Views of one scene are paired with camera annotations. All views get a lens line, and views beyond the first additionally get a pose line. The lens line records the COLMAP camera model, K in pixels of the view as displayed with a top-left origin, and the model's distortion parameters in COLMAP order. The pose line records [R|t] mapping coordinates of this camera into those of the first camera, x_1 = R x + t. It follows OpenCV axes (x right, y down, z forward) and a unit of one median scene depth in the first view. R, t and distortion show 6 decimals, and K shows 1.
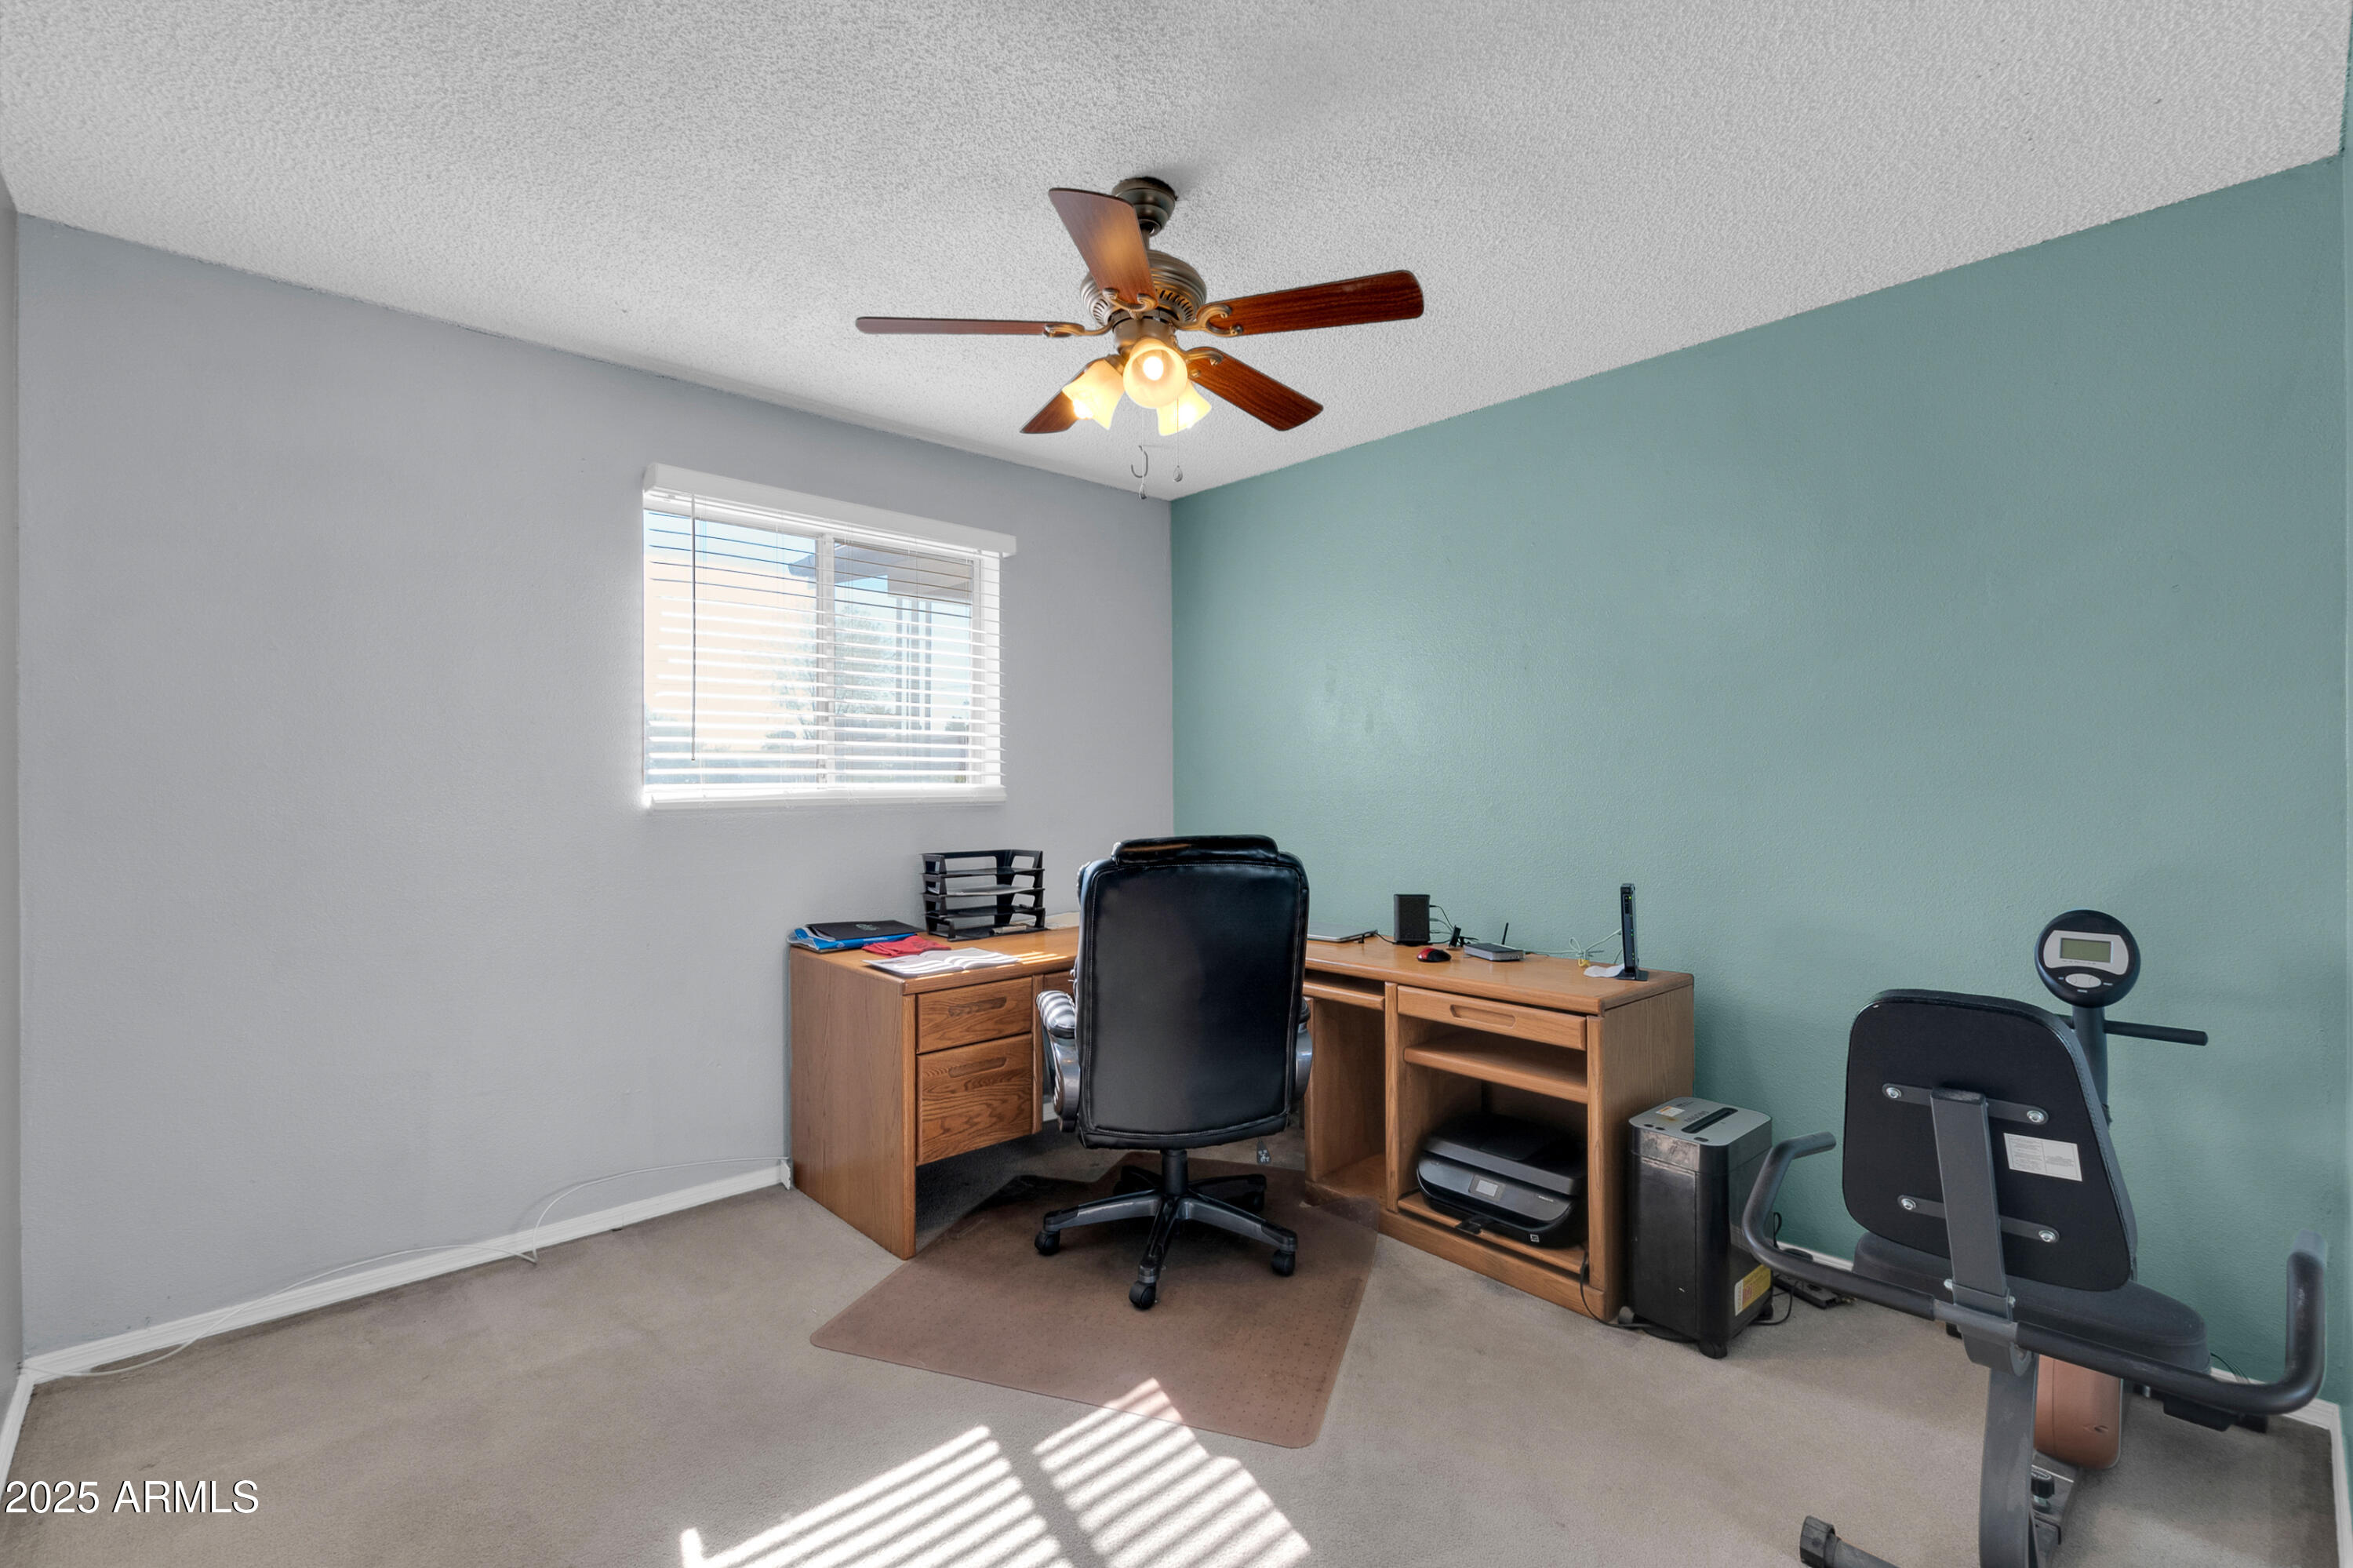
lens RADIAL K [[1016.5, 0, 1176.6], [0, 1016.5, 775.5], [0, 0, 1]] dist [0.007021, -0.002934]
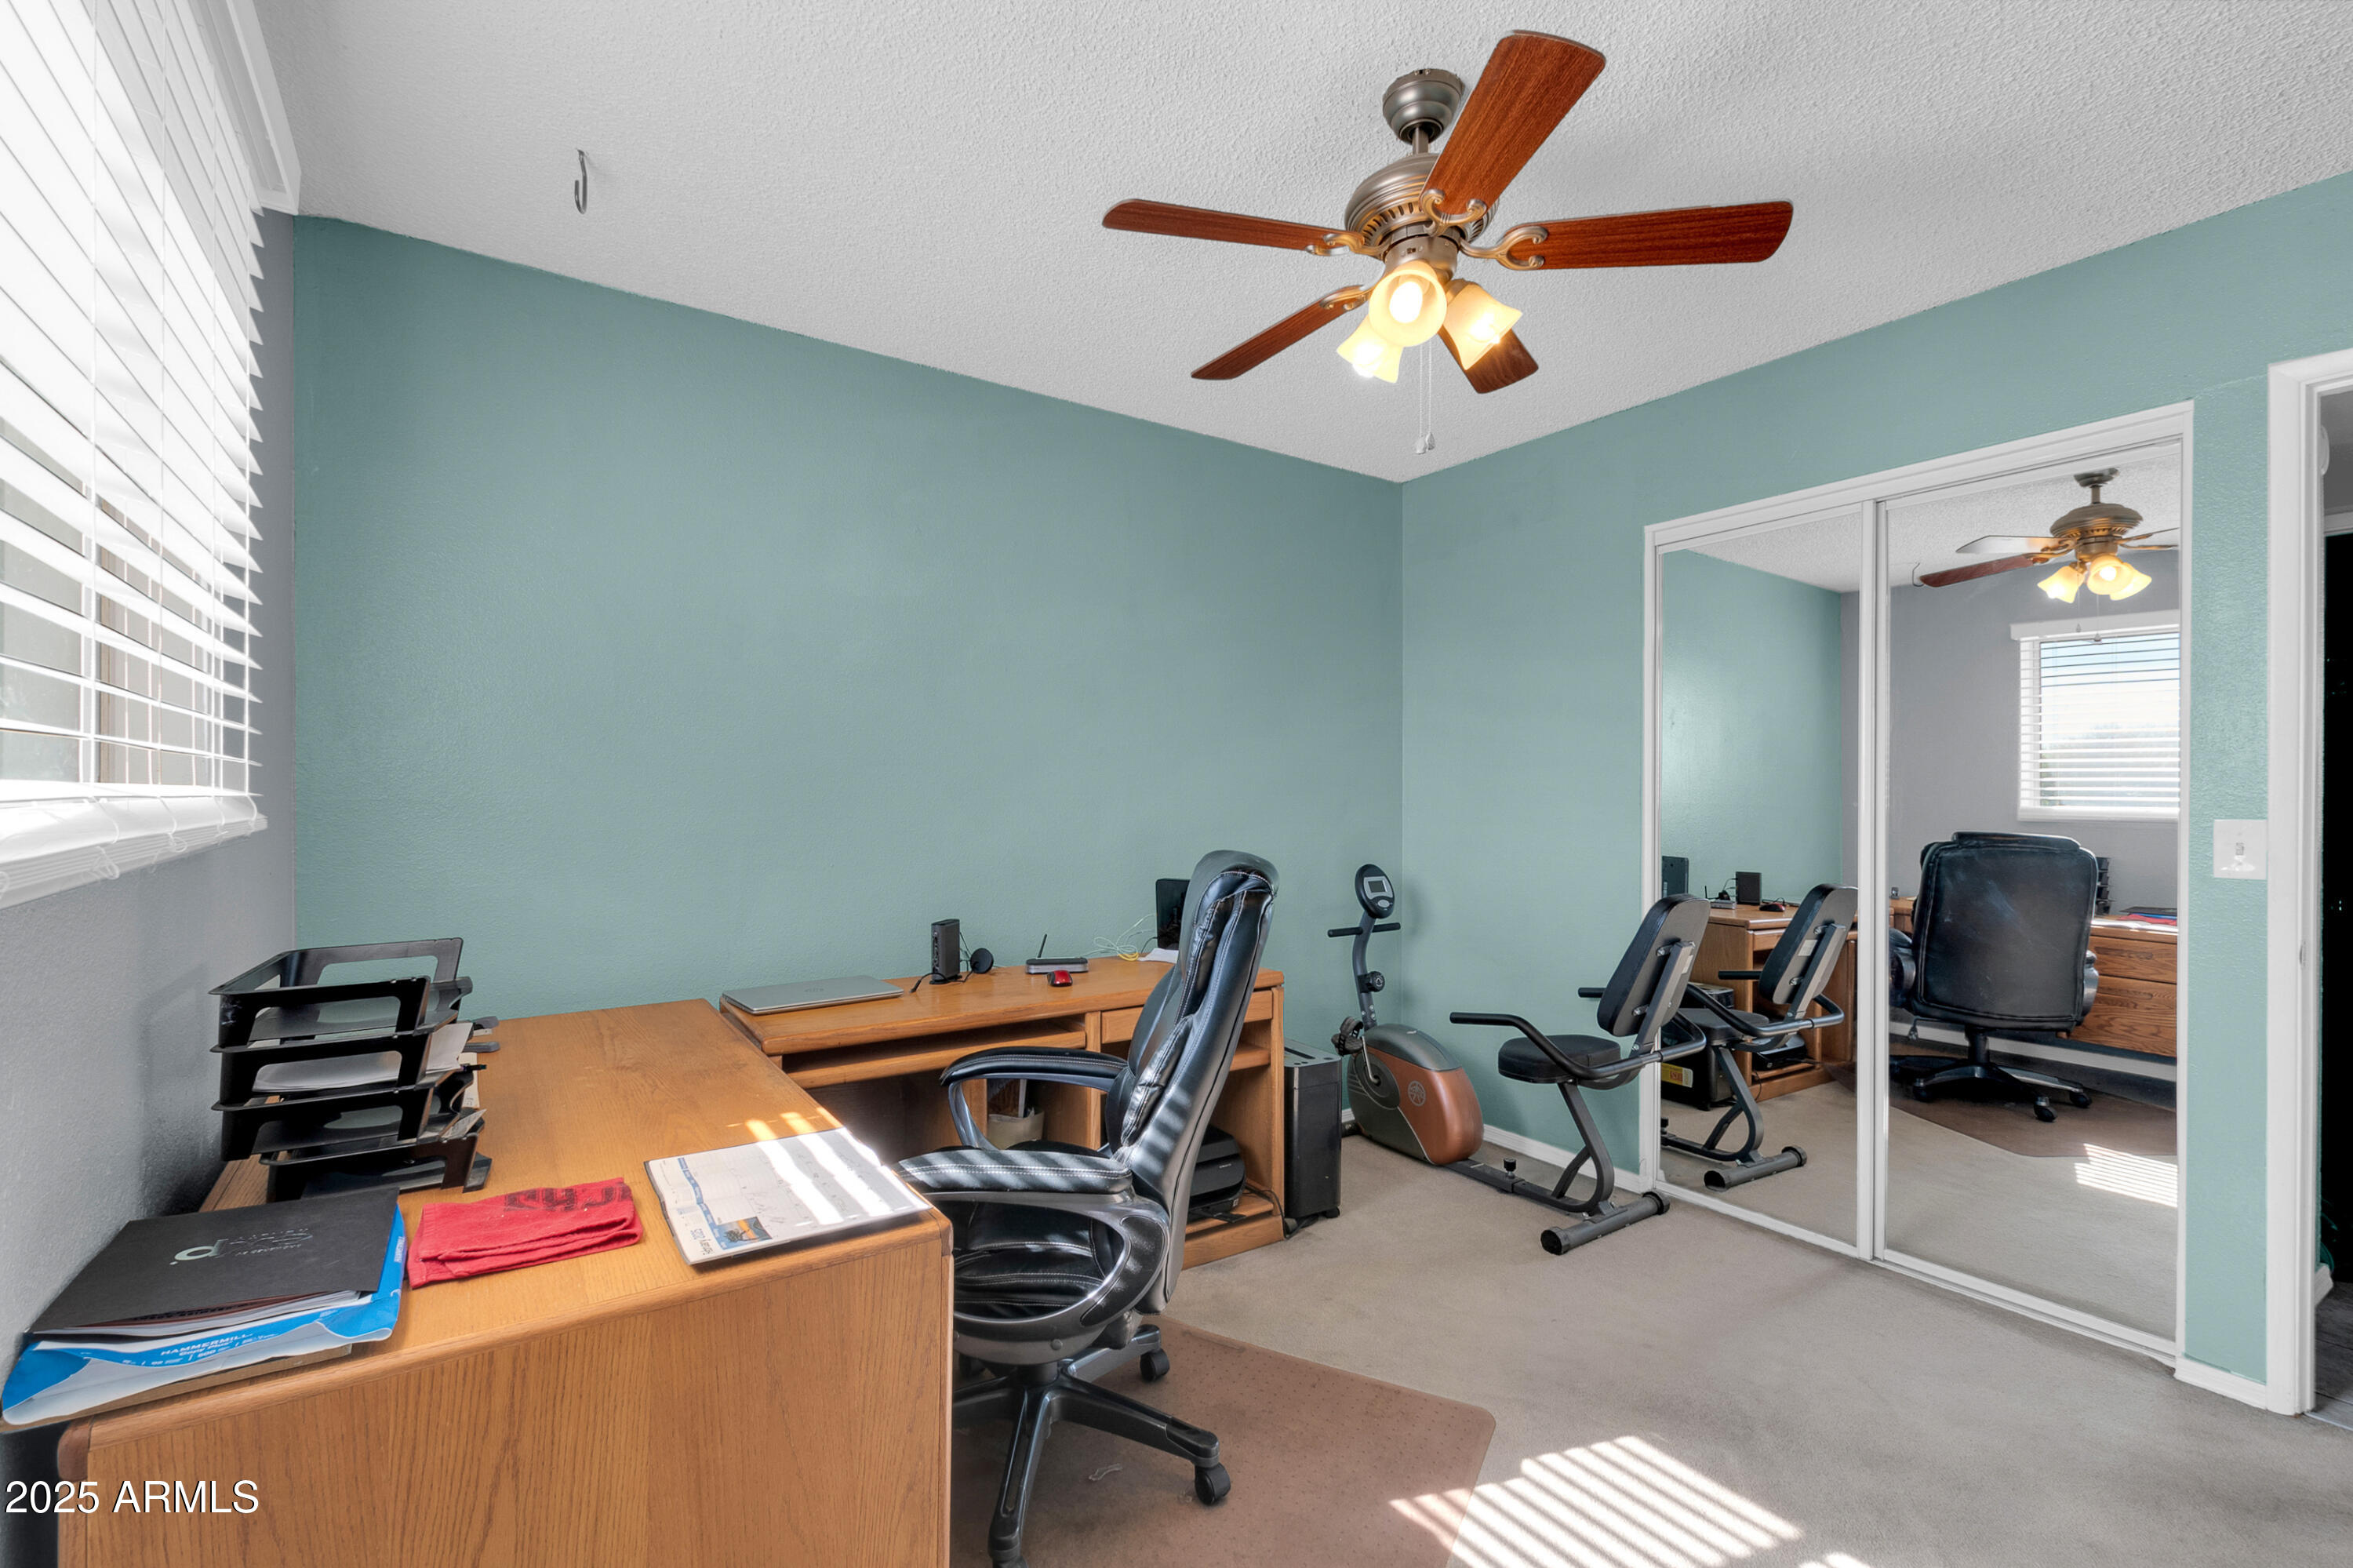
lens RADIAL K [[1016.5, 0, 1171.9], [0, 1016.5, 791.9], [0, 0, 1]] dist [0.007021, -0.002934]
pose [[0.173180, -0.000224, 0.984890, -0.896880], [0.001996, 0.999998, -0.000124, 0.011621], [-0.984888, 0.001988, 0.173180, 1.056911]]
